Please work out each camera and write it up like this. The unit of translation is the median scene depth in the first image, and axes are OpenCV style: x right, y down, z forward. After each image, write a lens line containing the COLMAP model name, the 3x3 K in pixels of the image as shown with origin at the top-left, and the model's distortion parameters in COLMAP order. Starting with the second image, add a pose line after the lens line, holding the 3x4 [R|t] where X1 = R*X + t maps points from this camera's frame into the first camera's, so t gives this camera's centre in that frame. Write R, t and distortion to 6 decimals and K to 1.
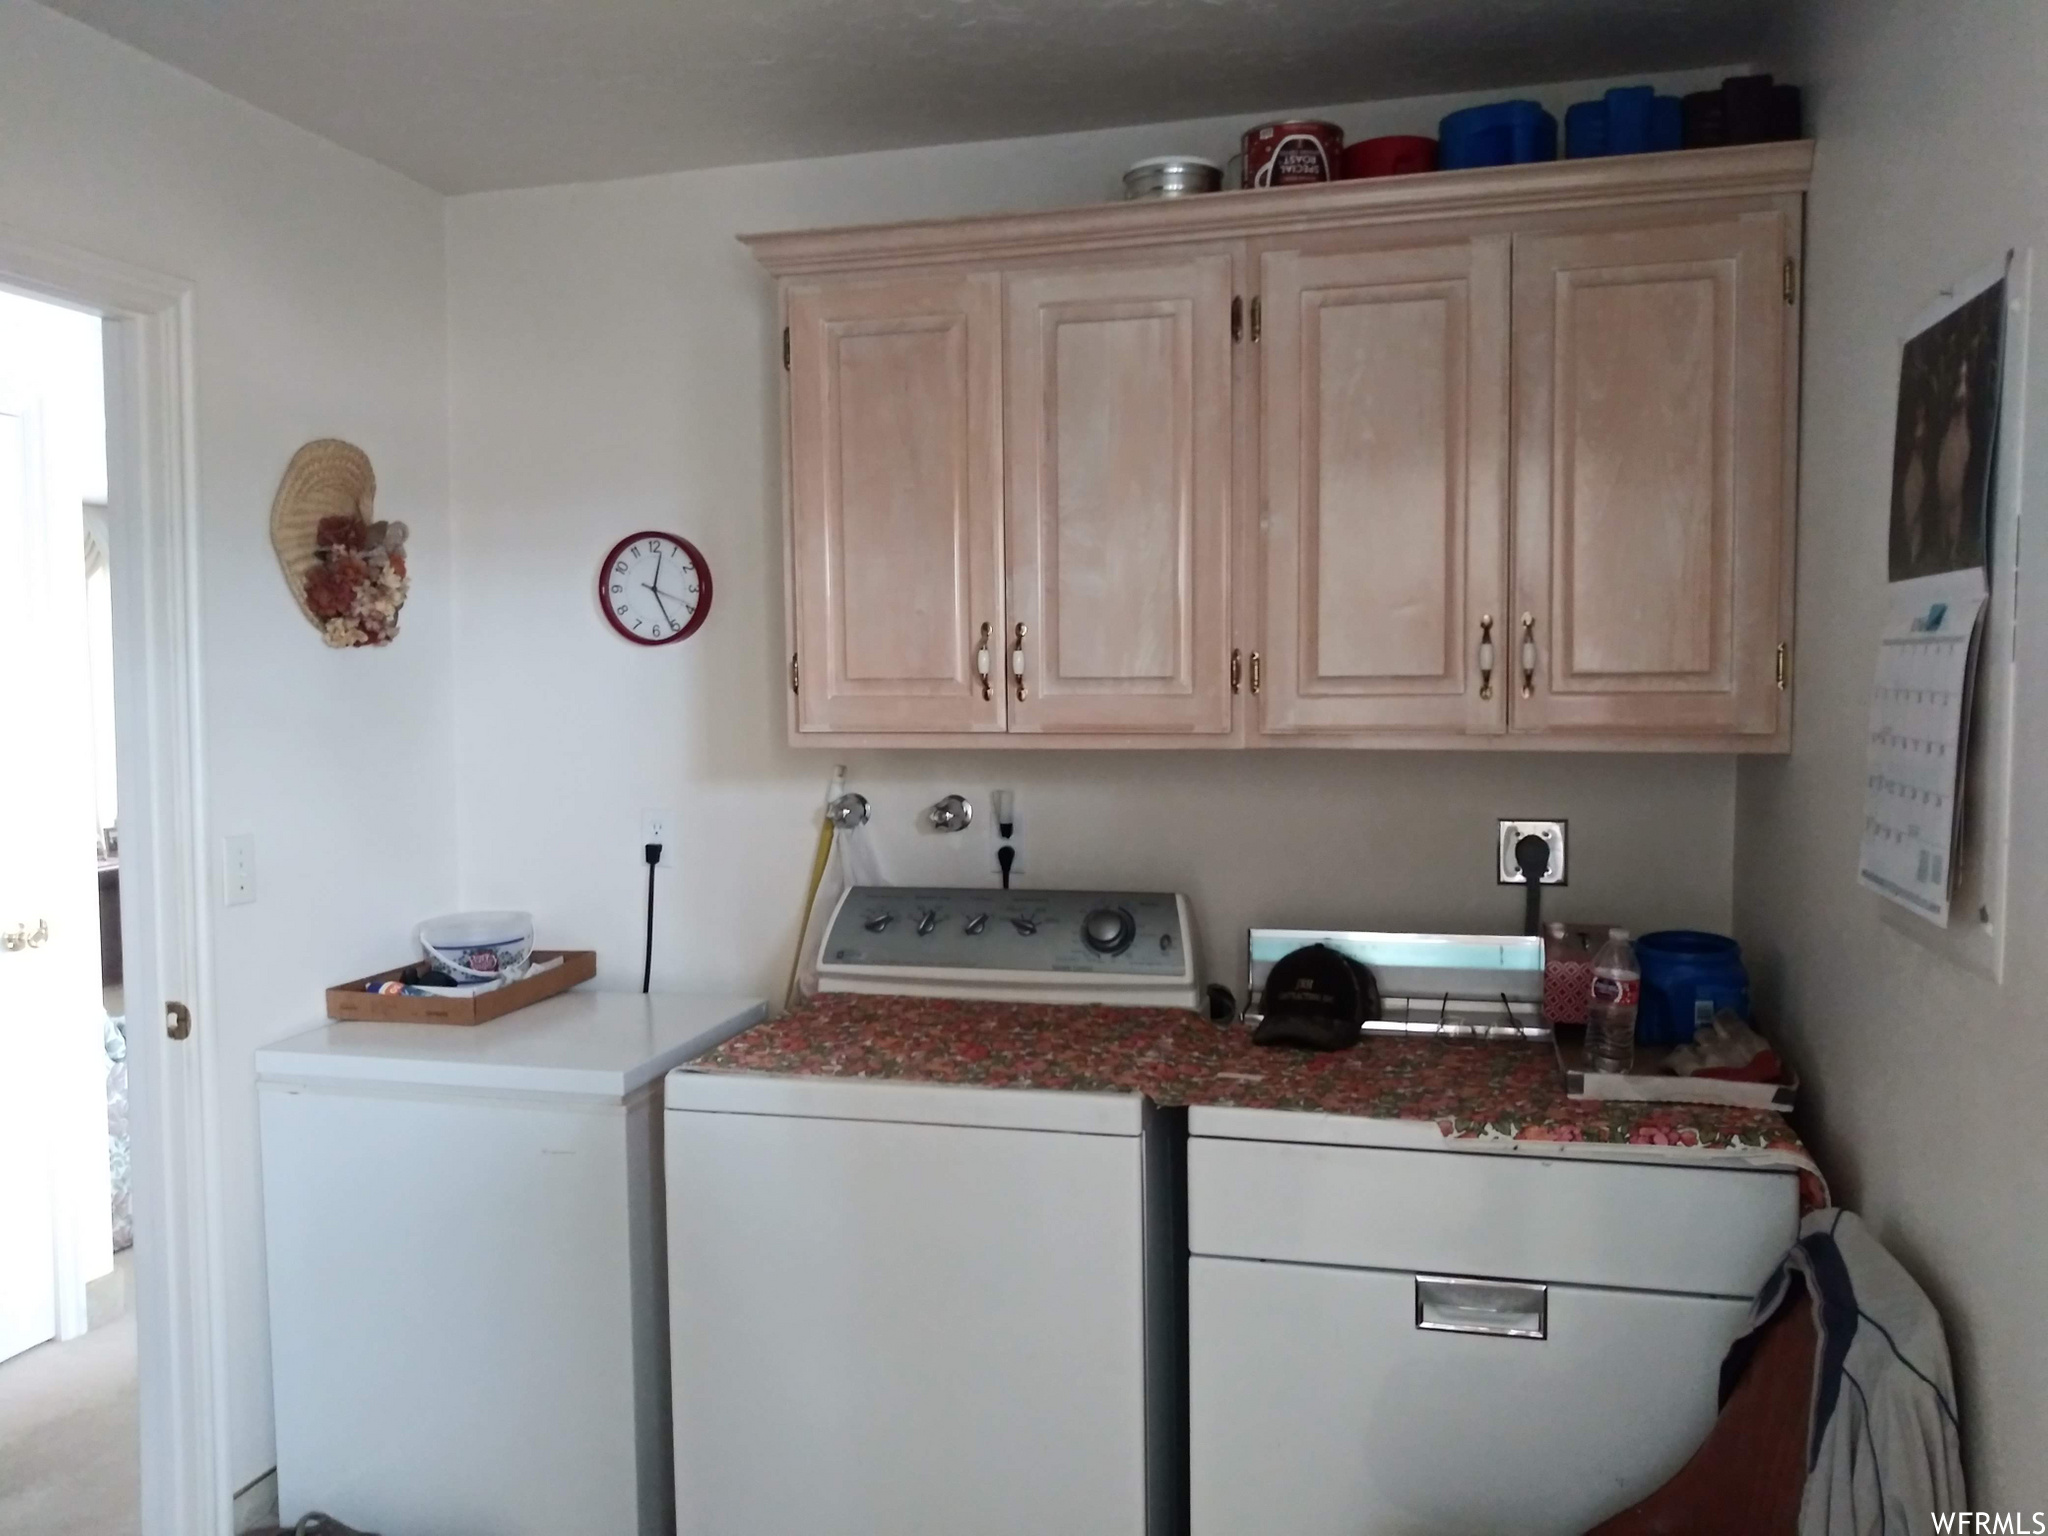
lens RADIAL K [[1601.6, 0, 1026.3], [0, 1601.6, 766.7], [0, 0, 1]] dist [-0.000264, -0.014207]
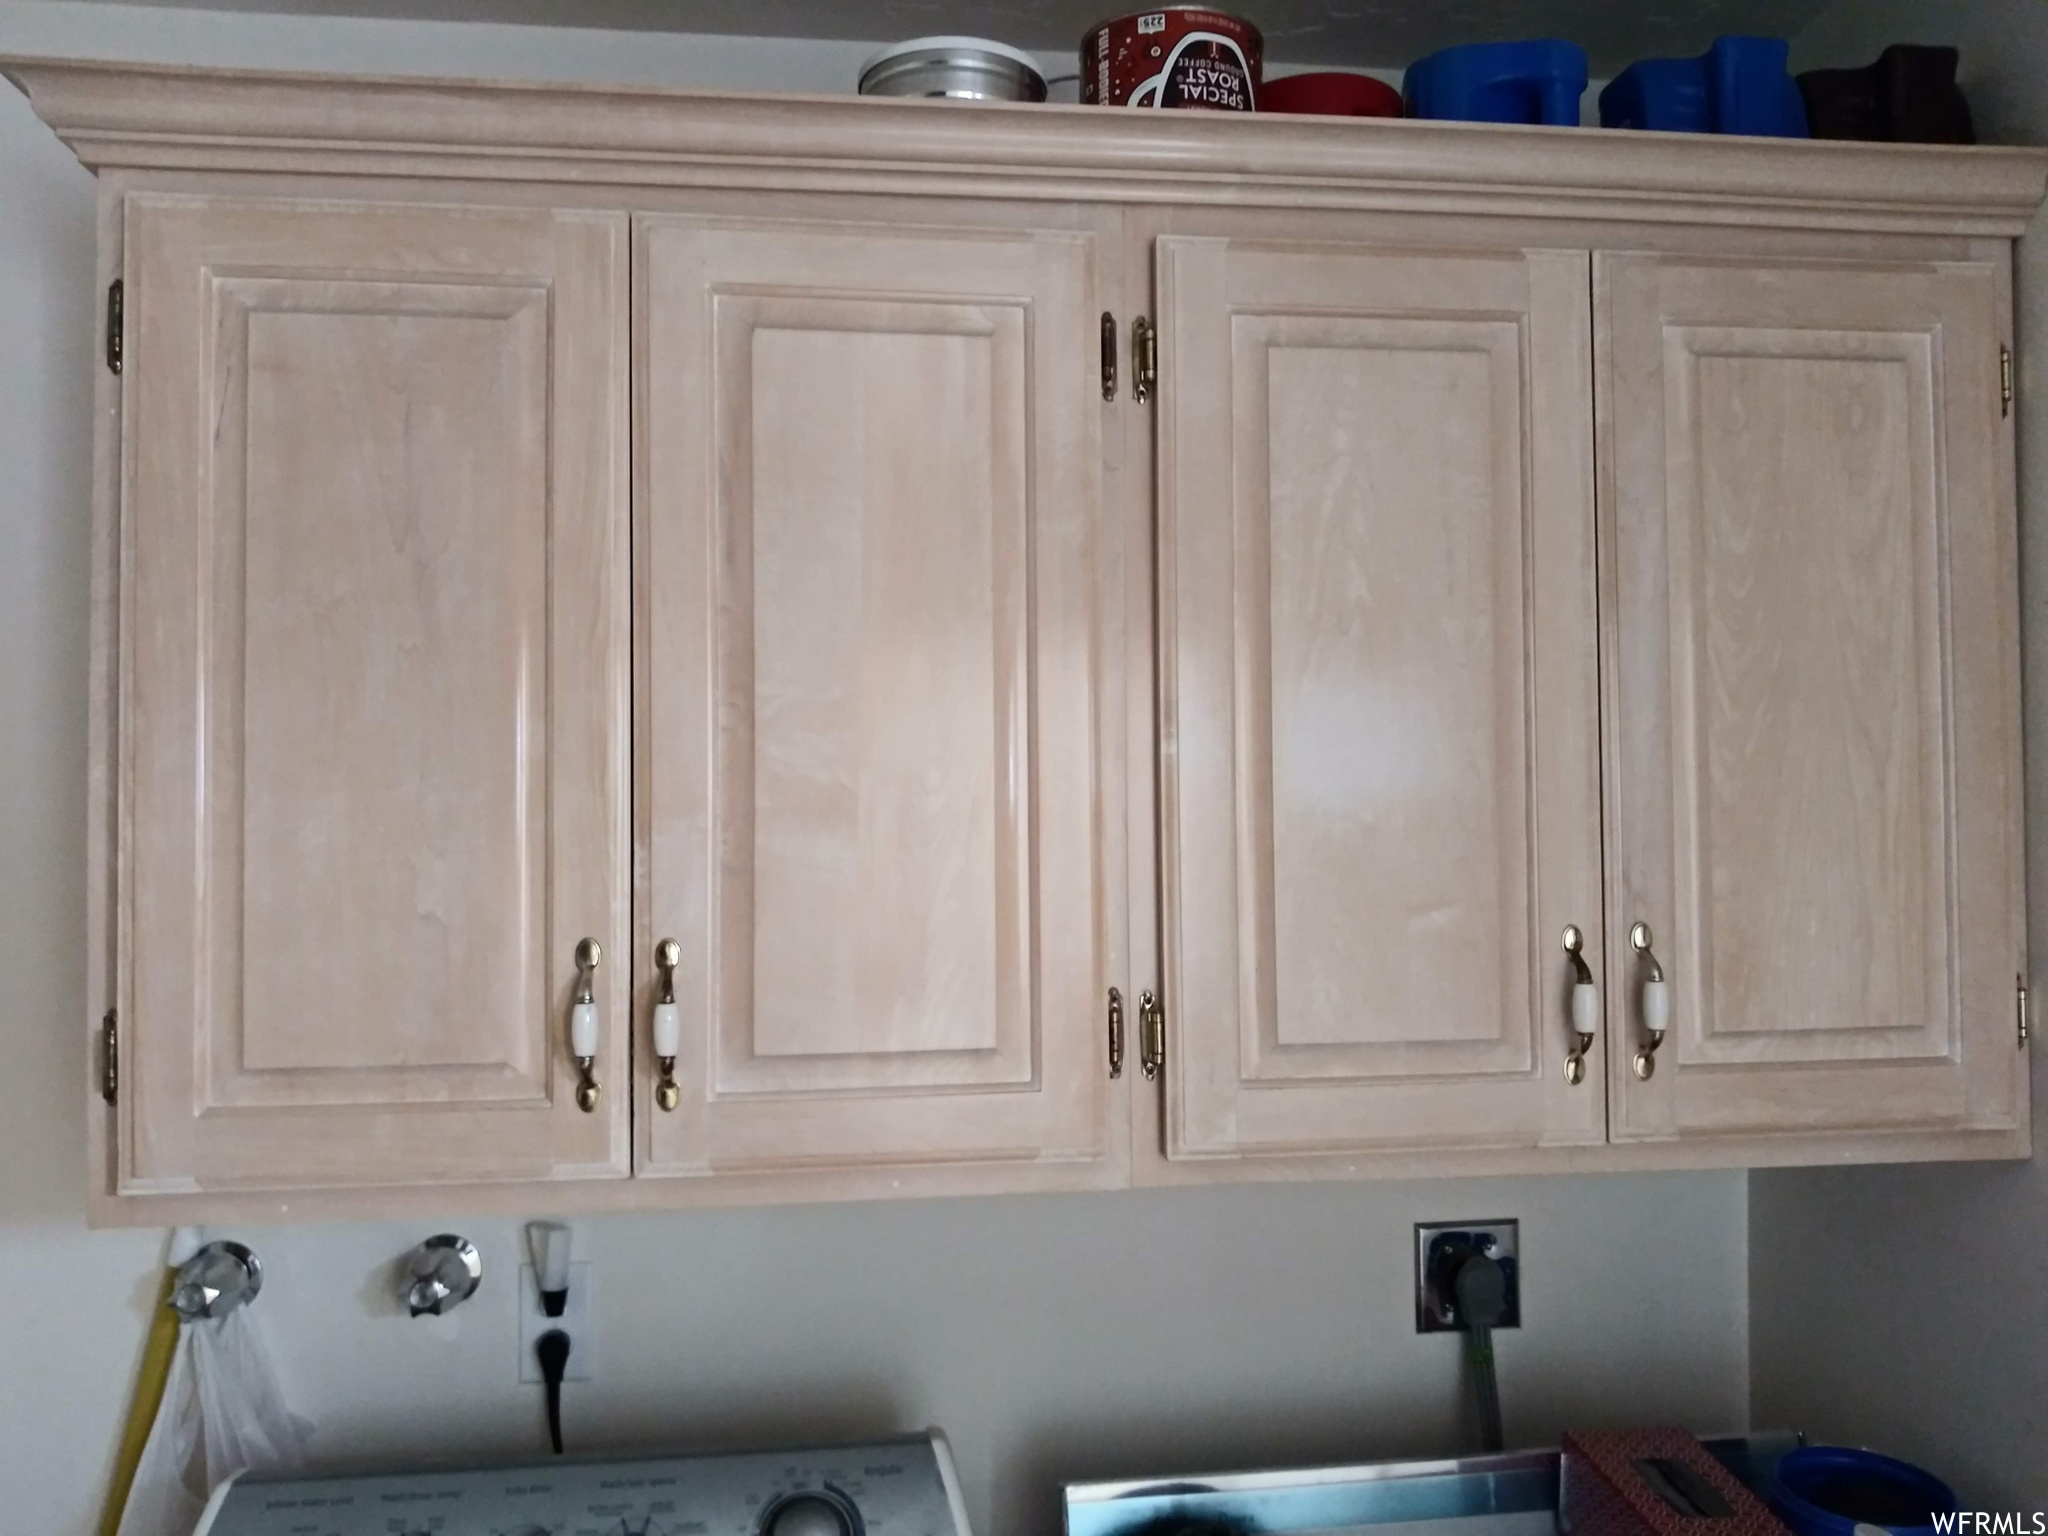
lens RADIAL K [[1601.6, 0, 1018.5], [0, 1601.6, 771.6], [0, 0, 1]] dist [-0.000264, -0.014207]
pose [[0.925168, 0.017871, 0.379136, -0.086912], [0.021786, 0.994744, -0.100051, -0.090627], [-0.378931, 0.100824, 0.919916, 0.530400]]
